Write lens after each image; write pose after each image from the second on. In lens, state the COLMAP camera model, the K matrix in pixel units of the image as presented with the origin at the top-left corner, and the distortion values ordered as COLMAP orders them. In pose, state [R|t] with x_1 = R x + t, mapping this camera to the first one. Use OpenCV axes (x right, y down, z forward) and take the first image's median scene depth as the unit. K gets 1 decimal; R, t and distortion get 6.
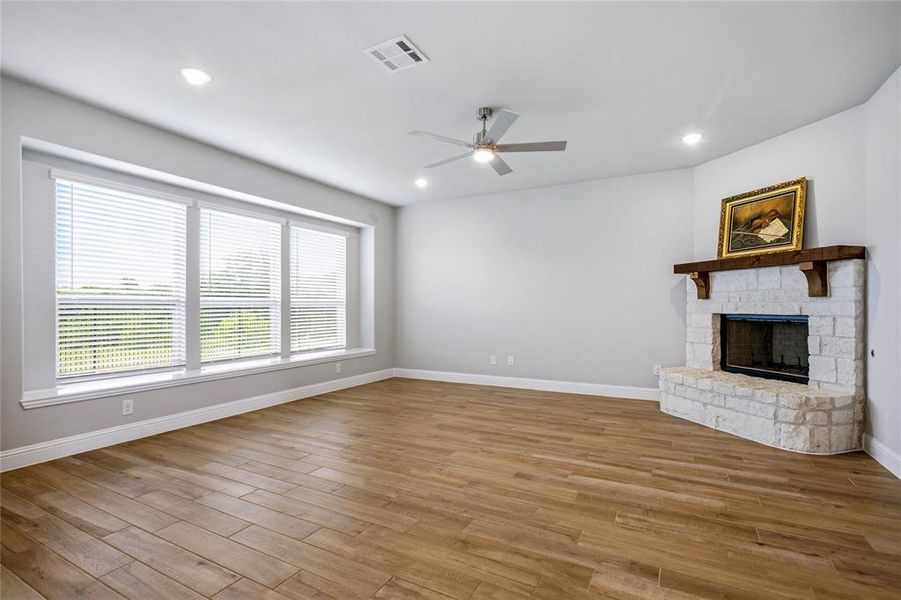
lens RADIAL K [[425.1, 0, 447.3], [0, 425.1, 307.1], [0, 0, 1]] dist [0.001096, -0.000261]
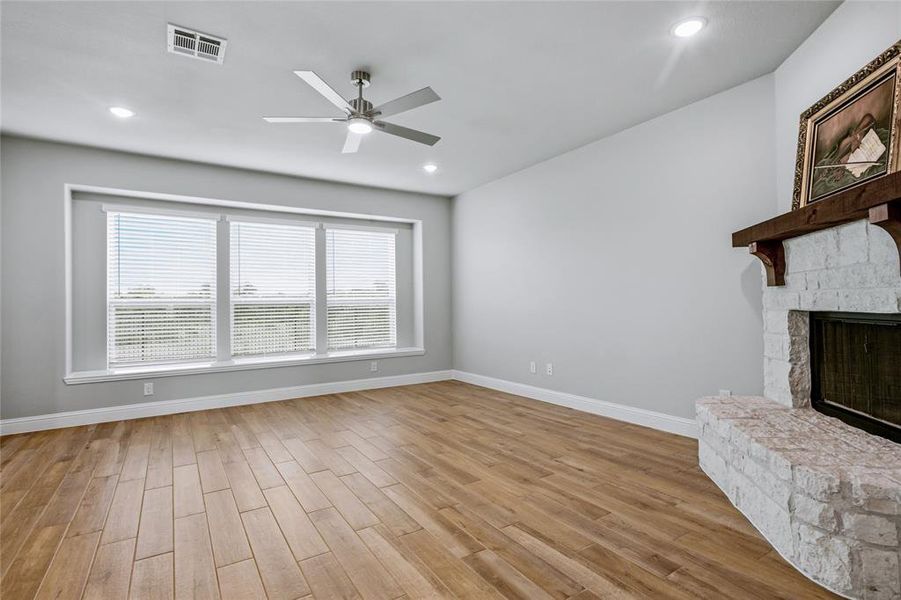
lens RADIAL K [[433.0, 0, 450.5], [0, 433.0, 300.0], [0, 0, 1]] dist [-0.002039, -0.000030]
pose [[0.880525, -0.016309, -0.473718, 0.513595], [0.012725, 0.999861, -0.010770, 0.001226], [0.473828, 0.003455, 0.880611, 0.257554]]
